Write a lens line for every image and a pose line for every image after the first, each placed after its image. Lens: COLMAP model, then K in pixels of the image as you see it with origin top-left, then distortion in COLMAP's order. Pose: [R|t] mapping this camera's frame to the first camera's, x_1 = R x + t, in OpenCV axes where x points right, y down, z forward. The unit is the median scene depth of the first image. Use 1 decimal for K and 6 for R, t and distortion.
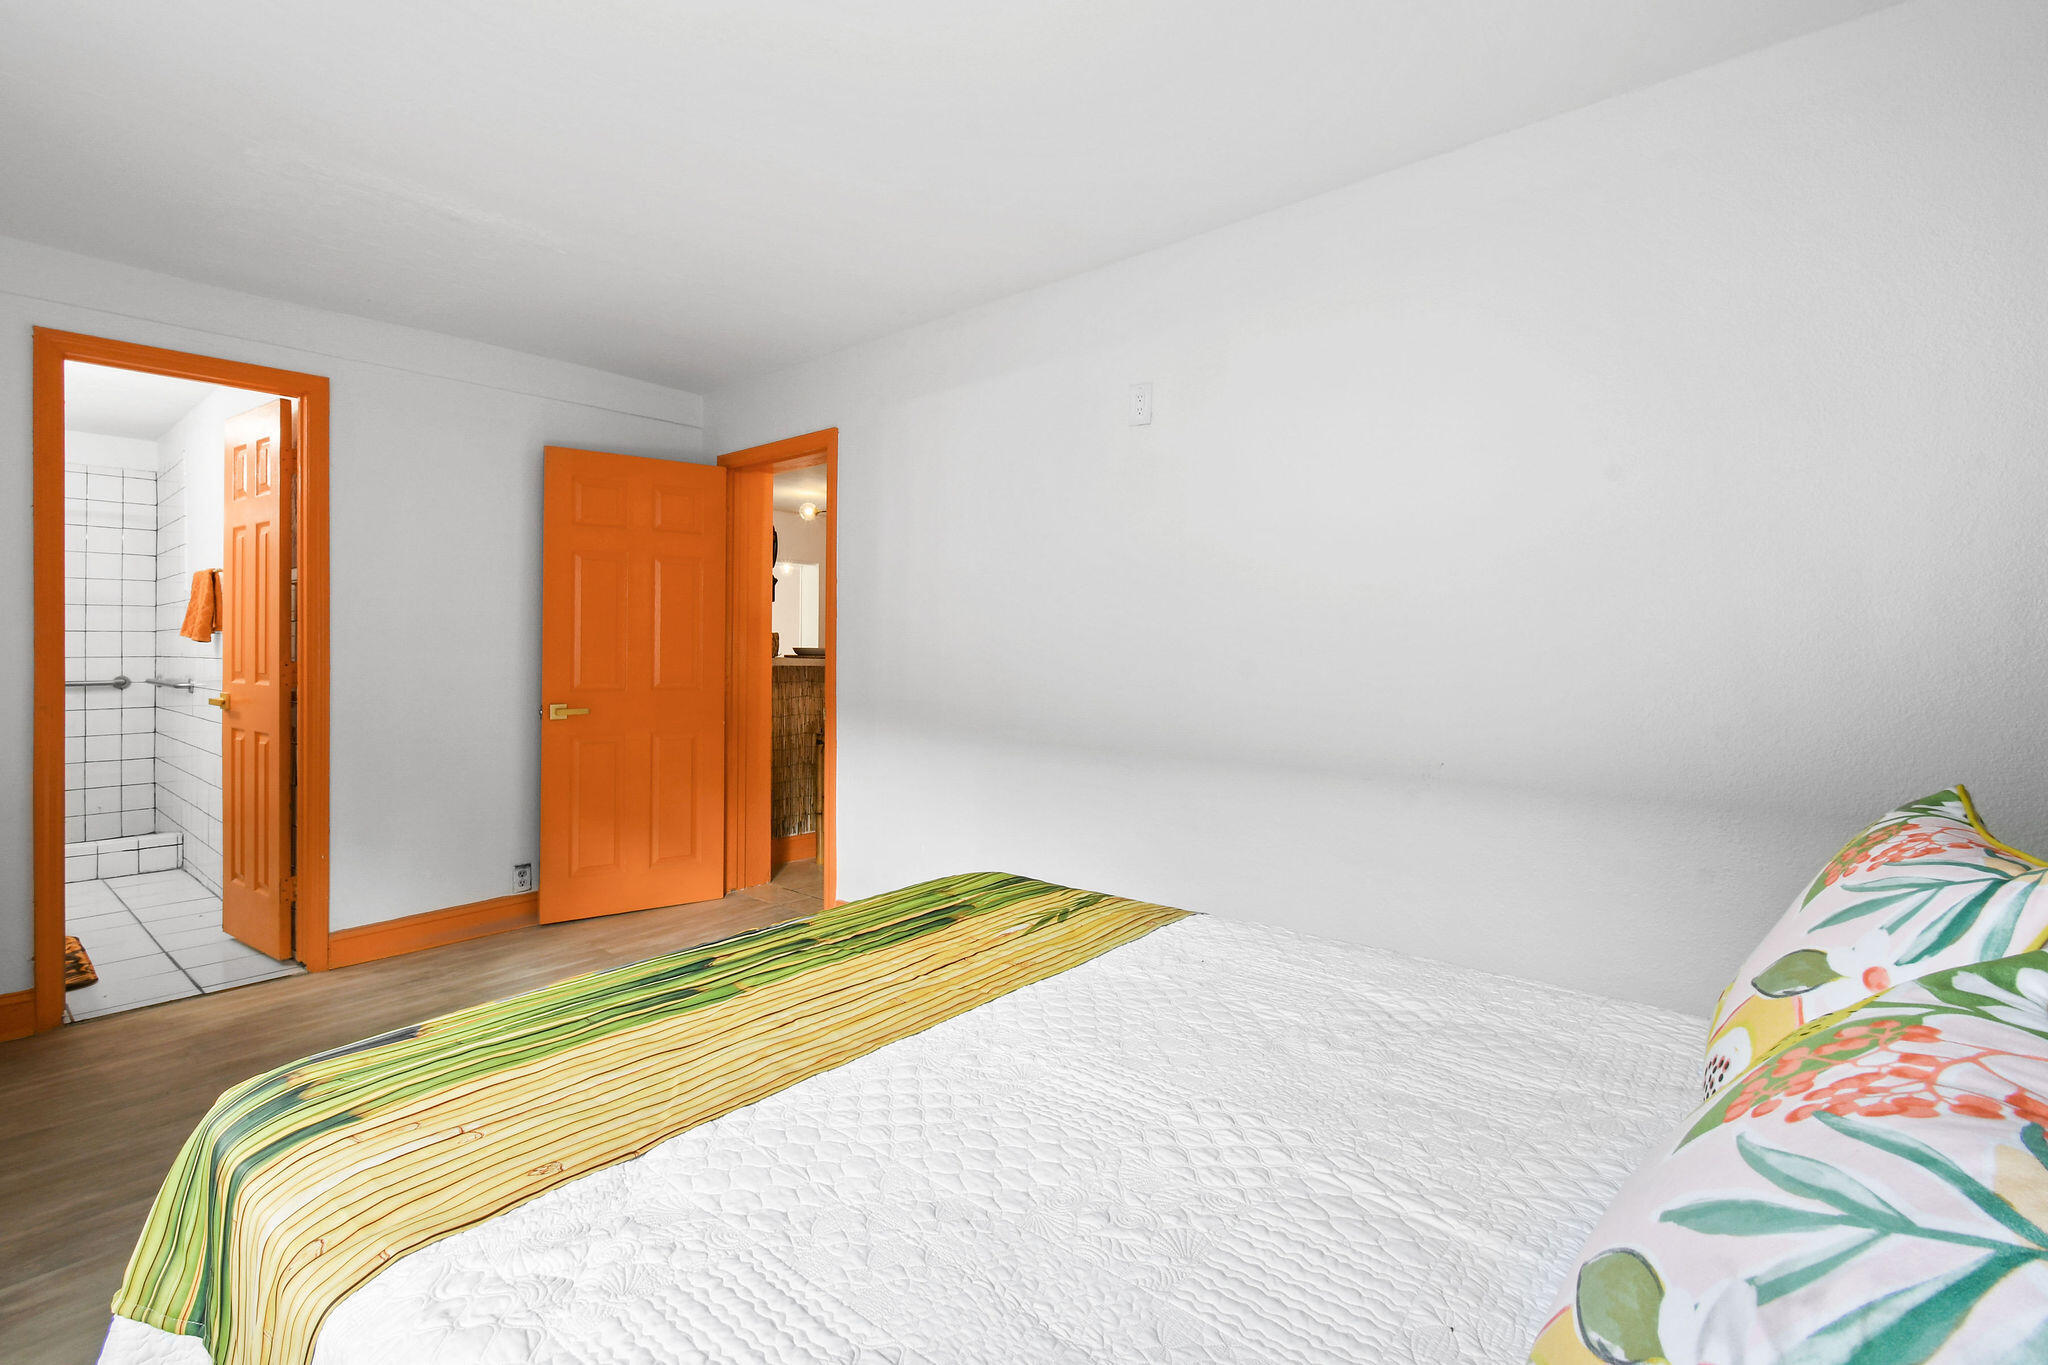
lens RADIAL K [[920.2, 0, 1030.9], [0, 920.2, 636.4], [0, 0, 1]] dist [0.000353, -0.000617]
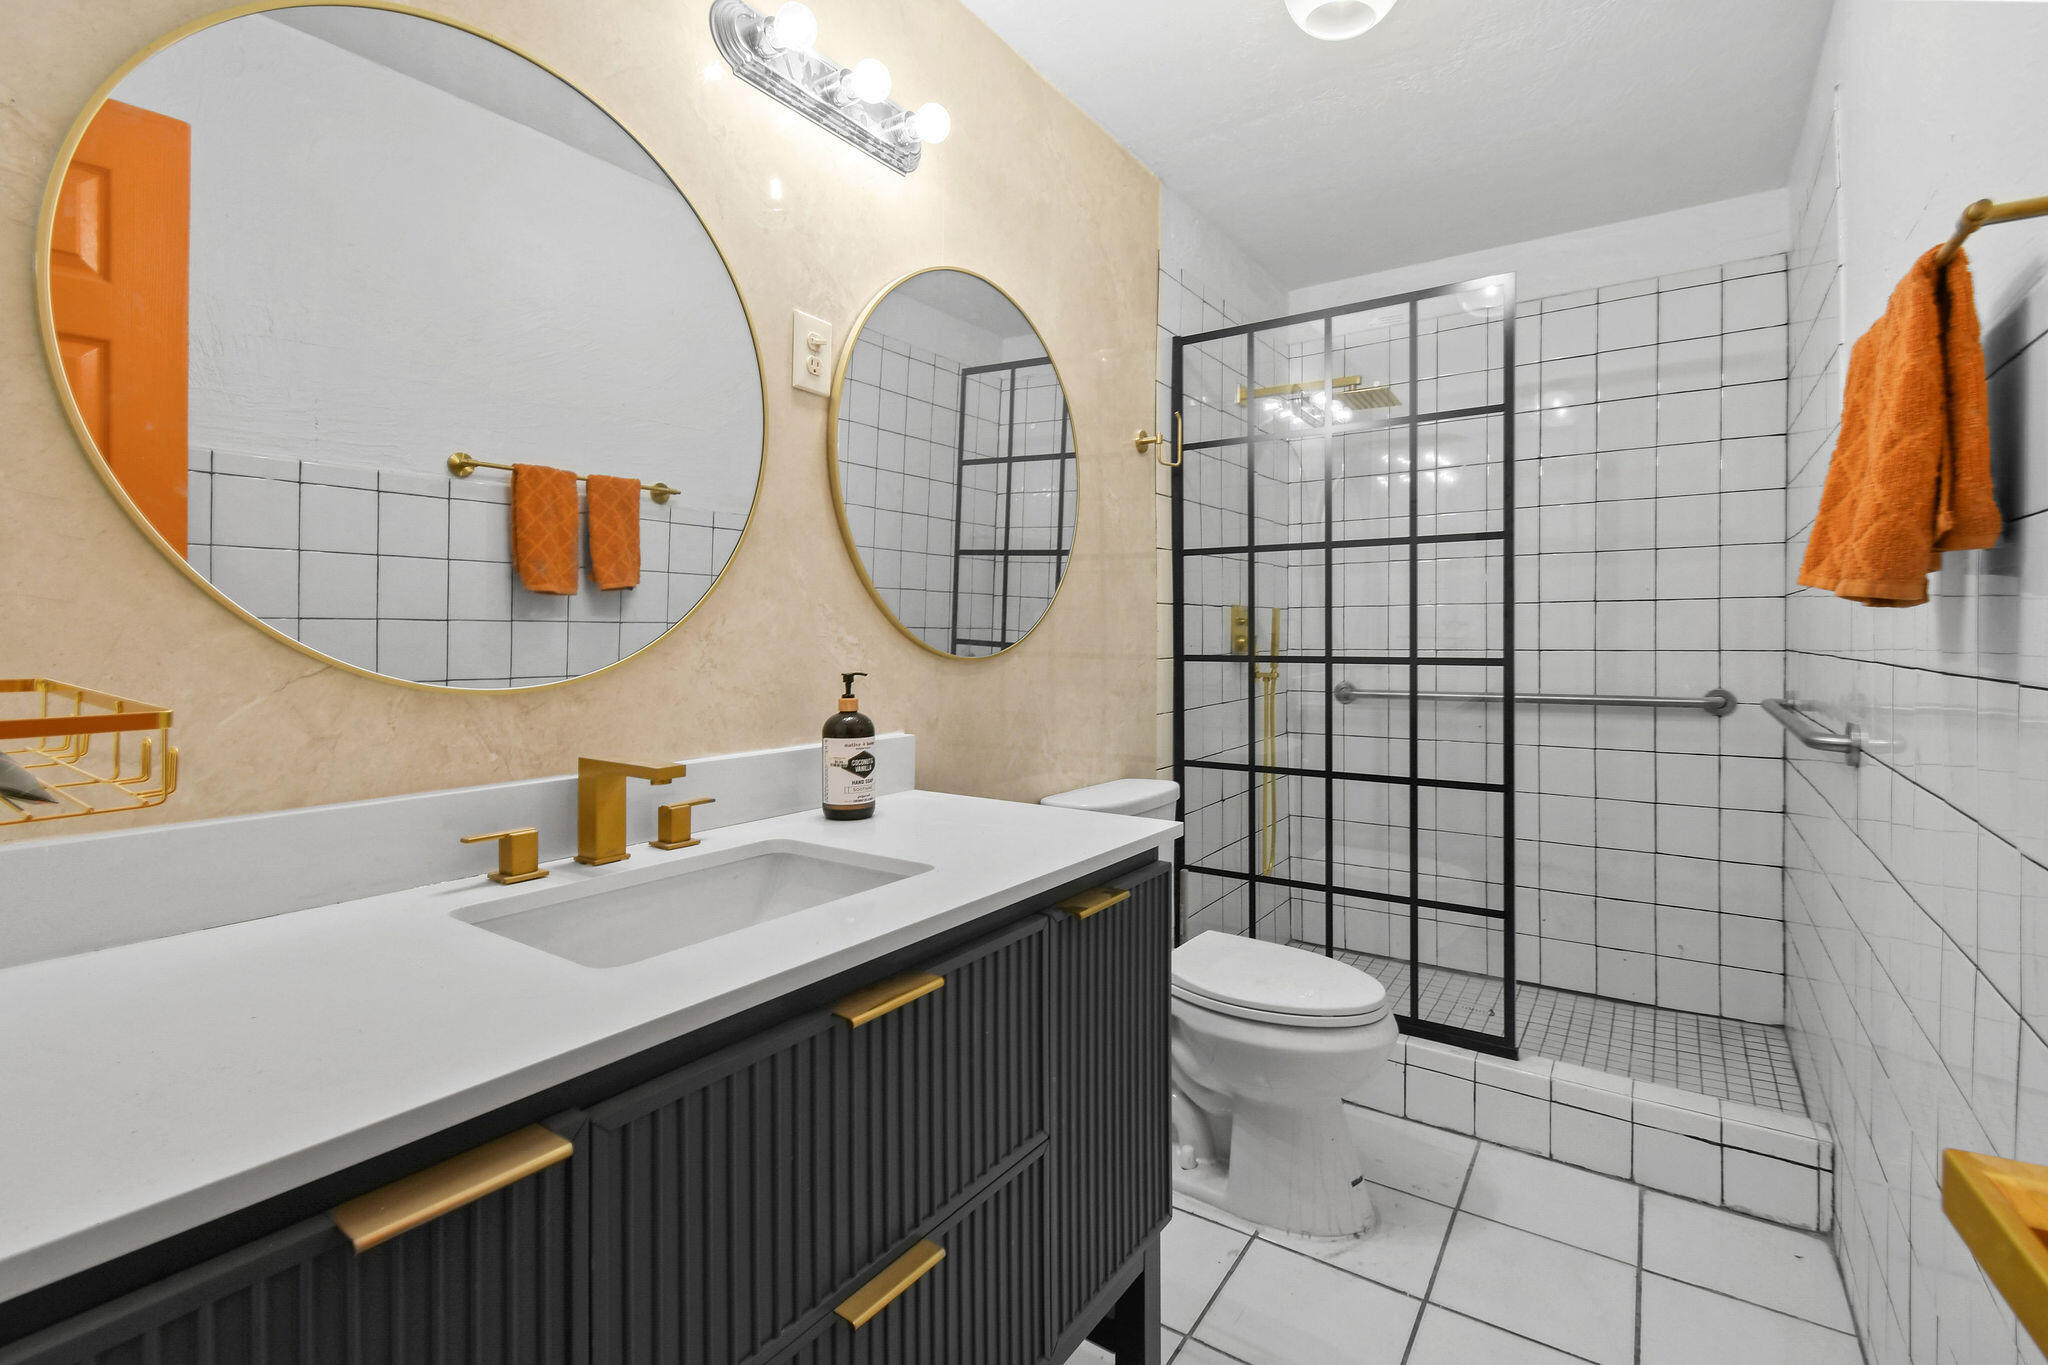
lens RADIAL K [[920.2, 0, 1030.9], [0, 920.2, 636.4], [0, 0, 1]] dist [0.000353, -0.000617]
pose [[0.086360, 0.009116, -0.996222, -0.543499], [0.008644, 0.999914, 0.009899, 0.007280], [0.996227, -0.009466, 0.086273, 0.604338]]
